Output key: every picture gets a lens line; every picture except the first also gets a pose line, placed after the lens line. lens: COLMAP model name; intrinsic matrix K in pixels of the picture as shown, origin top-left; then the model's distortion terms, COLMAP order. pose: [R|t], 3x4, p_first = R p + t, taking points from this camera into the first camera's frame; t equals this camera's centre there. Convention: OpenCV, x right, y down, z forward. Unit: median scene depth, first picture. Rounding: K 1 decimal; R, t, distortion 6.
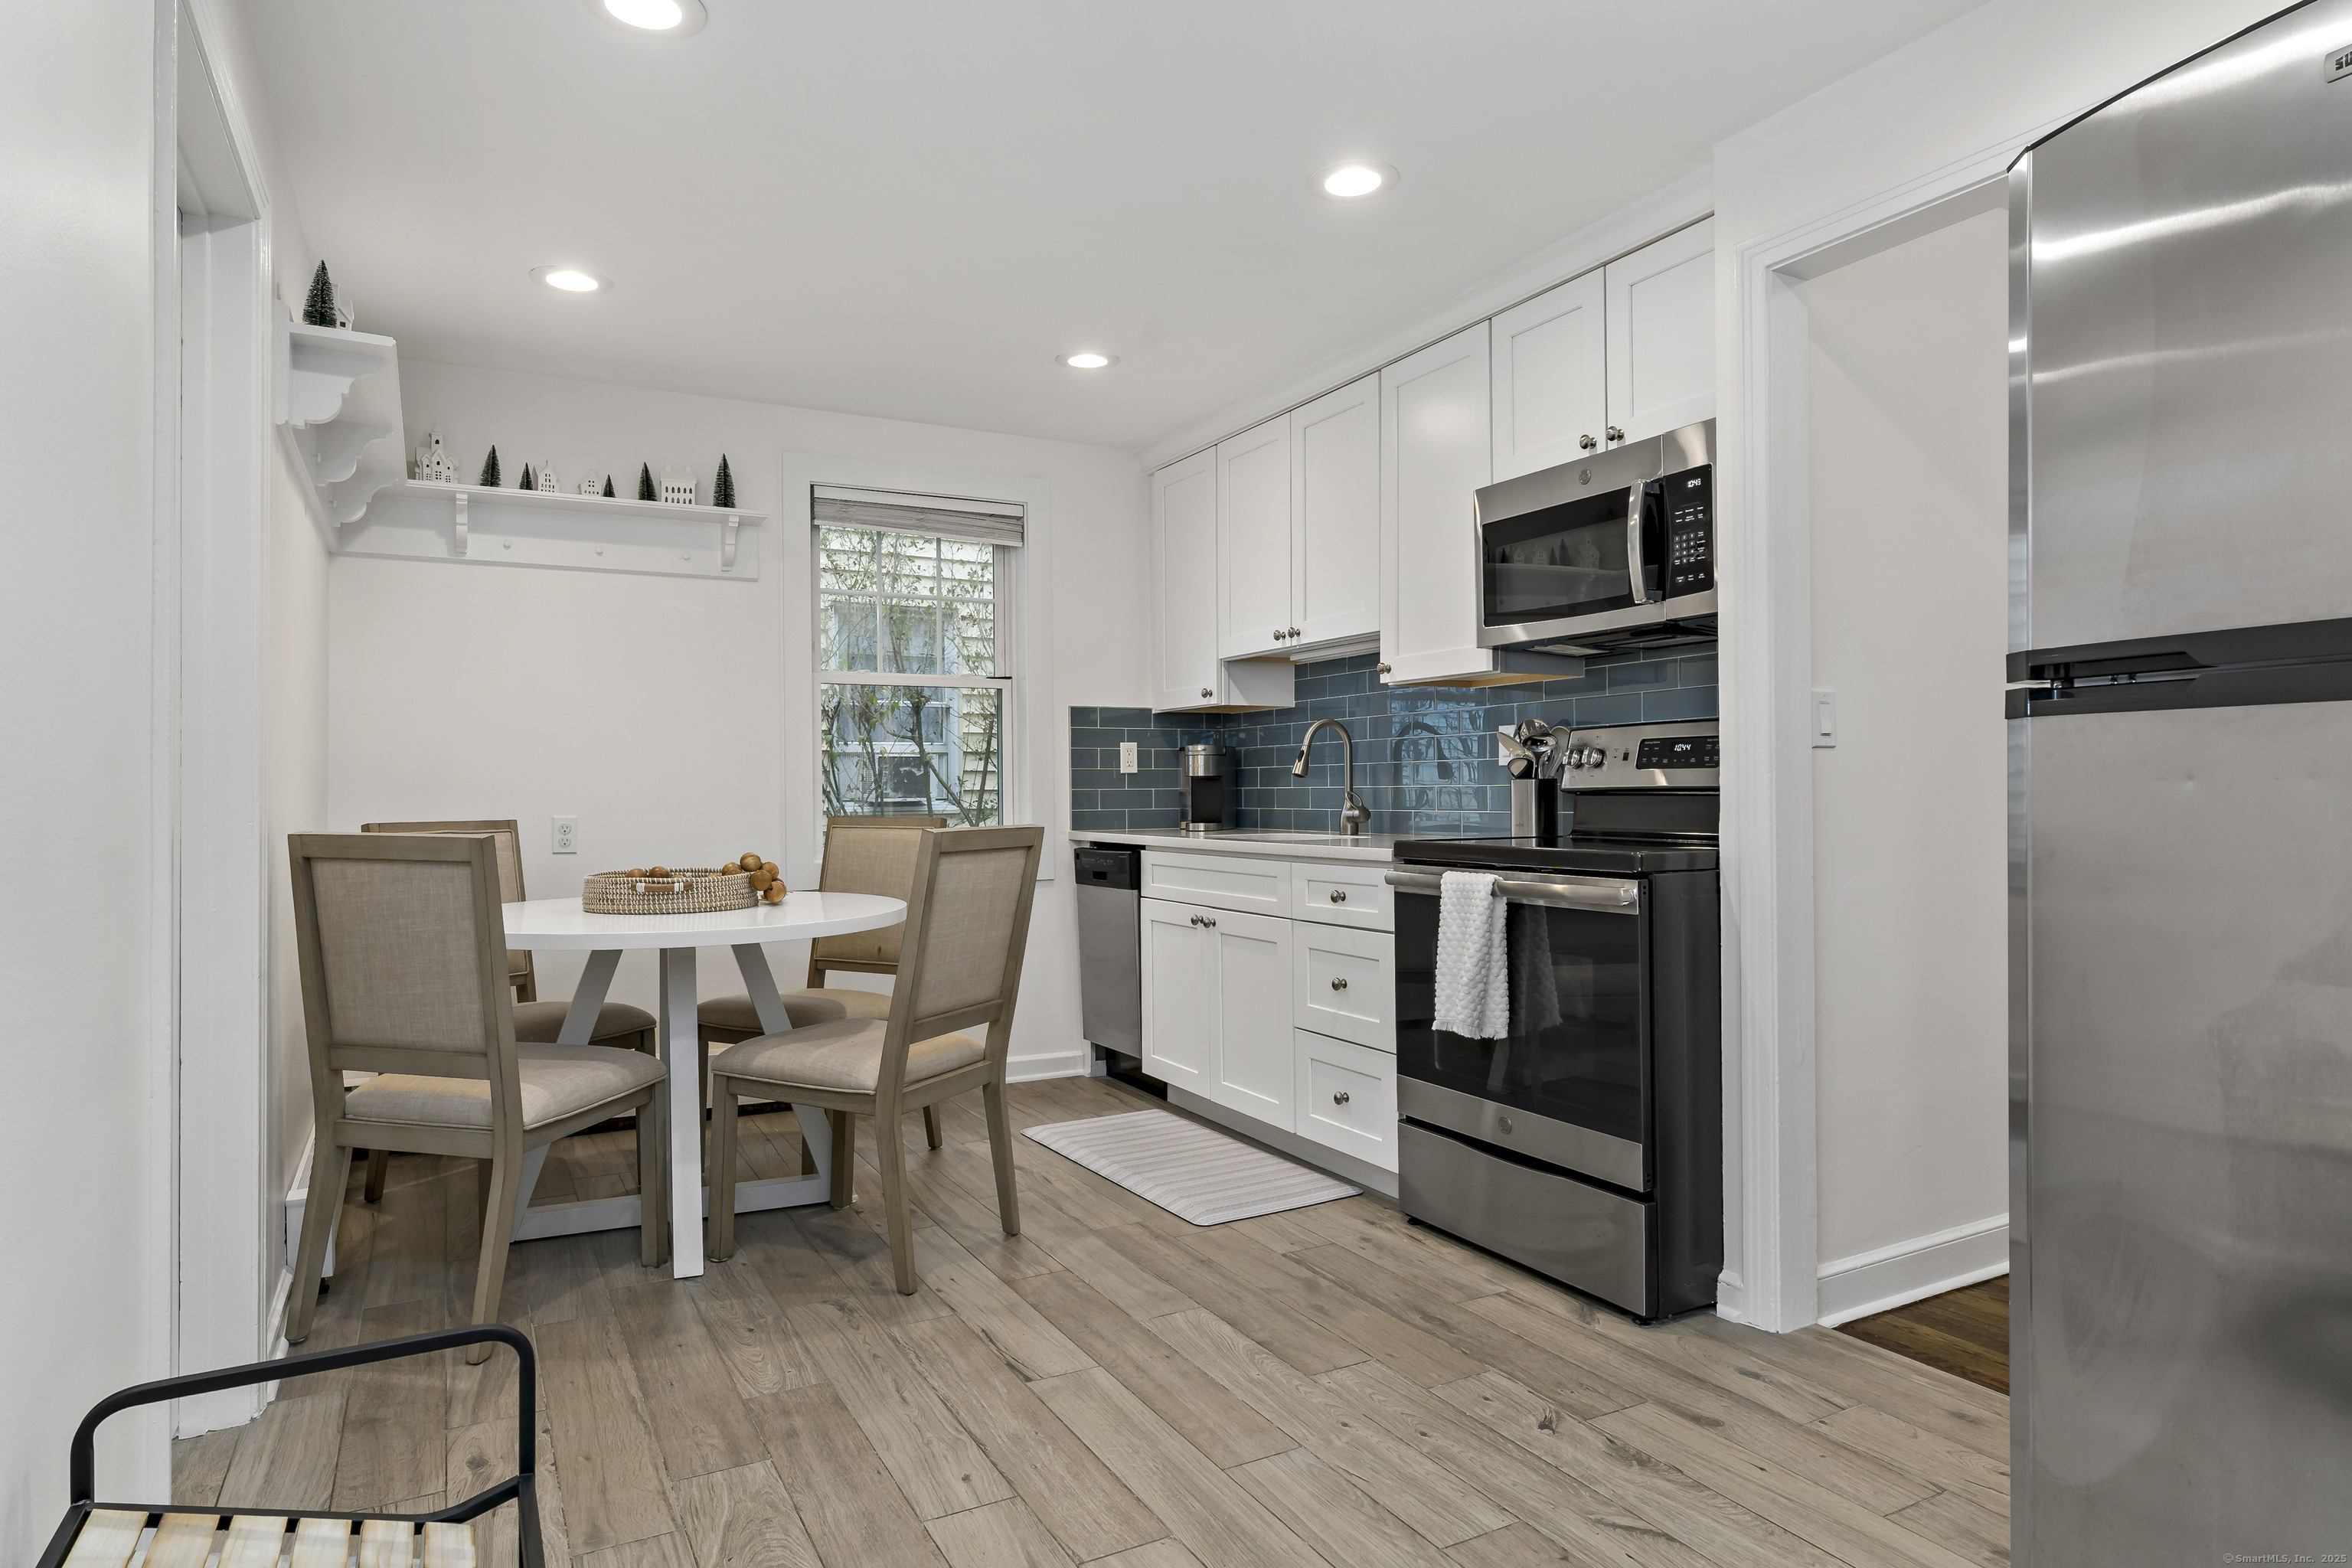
lens RADIAL K [[1363.4, 0, 1182.0], [0, 1363.4, 785.6], [0, 0, 1]] dist [-0.000256, -0.000019]
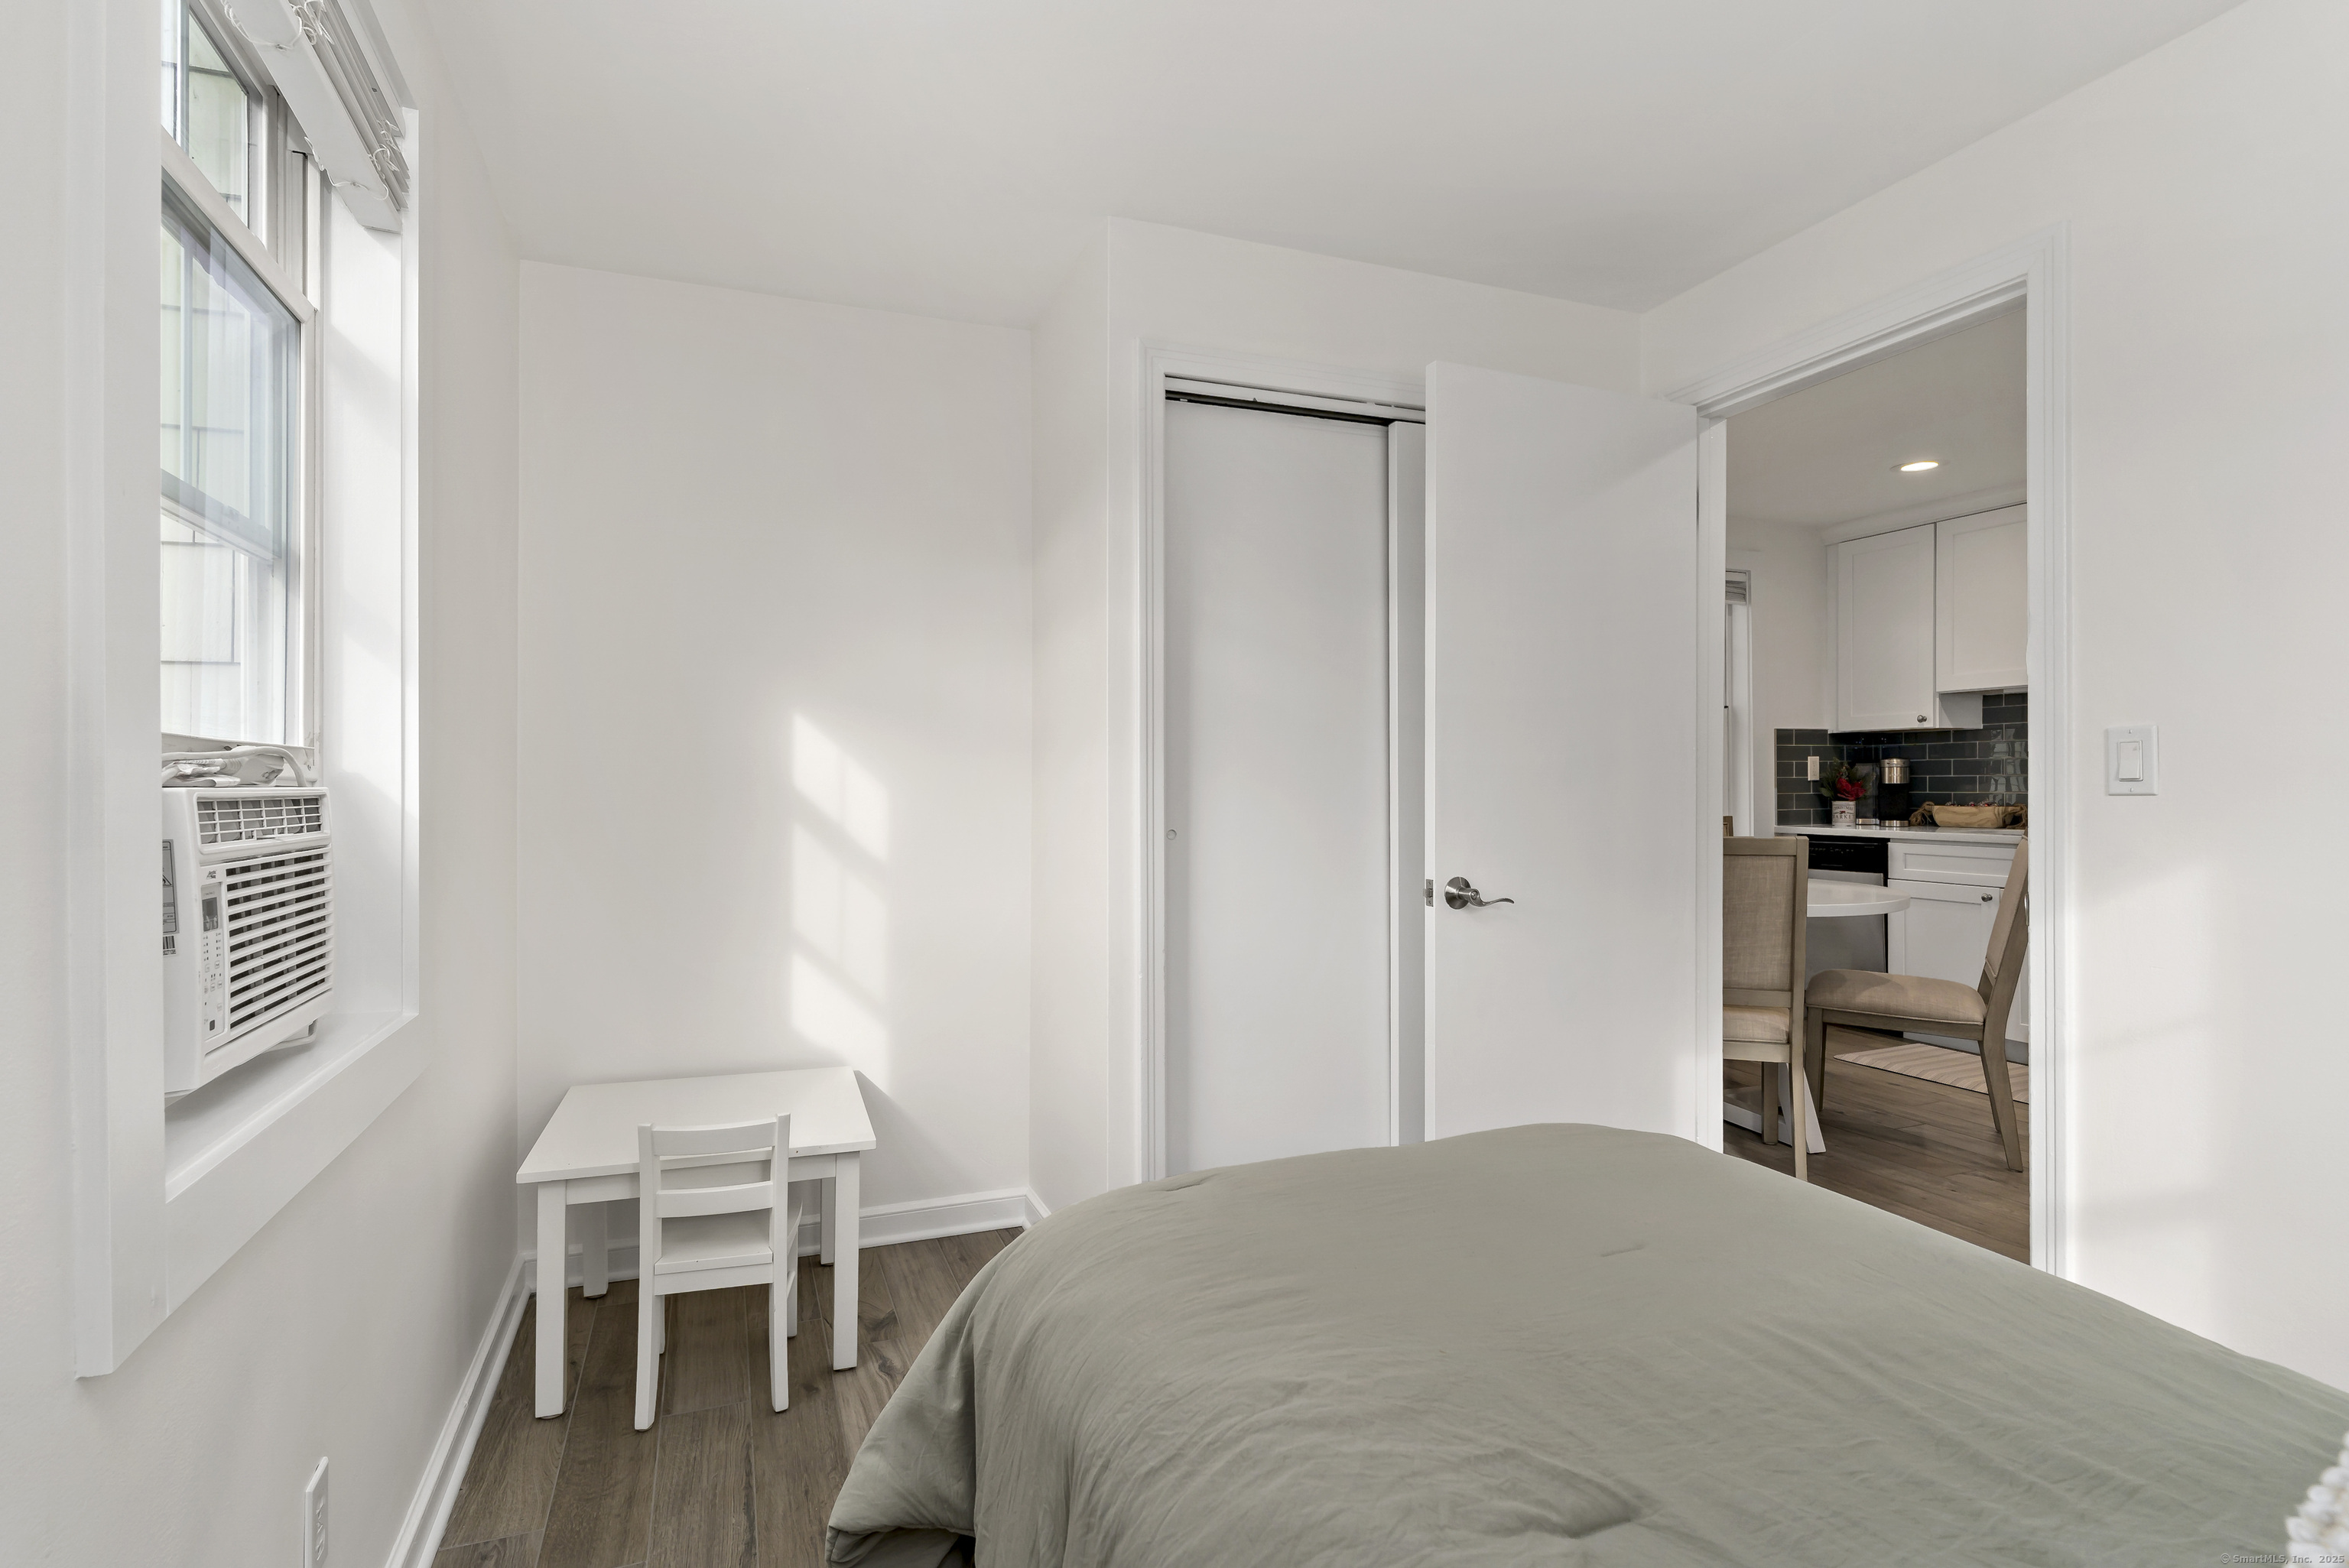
lens RADIAL K [[1132.0, 0, 1166.1], [0, 1132.0, 787.7], [0, 0, 1]] dist [0.003350, 0.000305]
pose [[0.991152, 0.001098, -0.132724, -0.520937], [0.000283, 0.999946, 0.010386, -0.014229], [0.132728, -0.010332, 0.991099, -0.138209]]
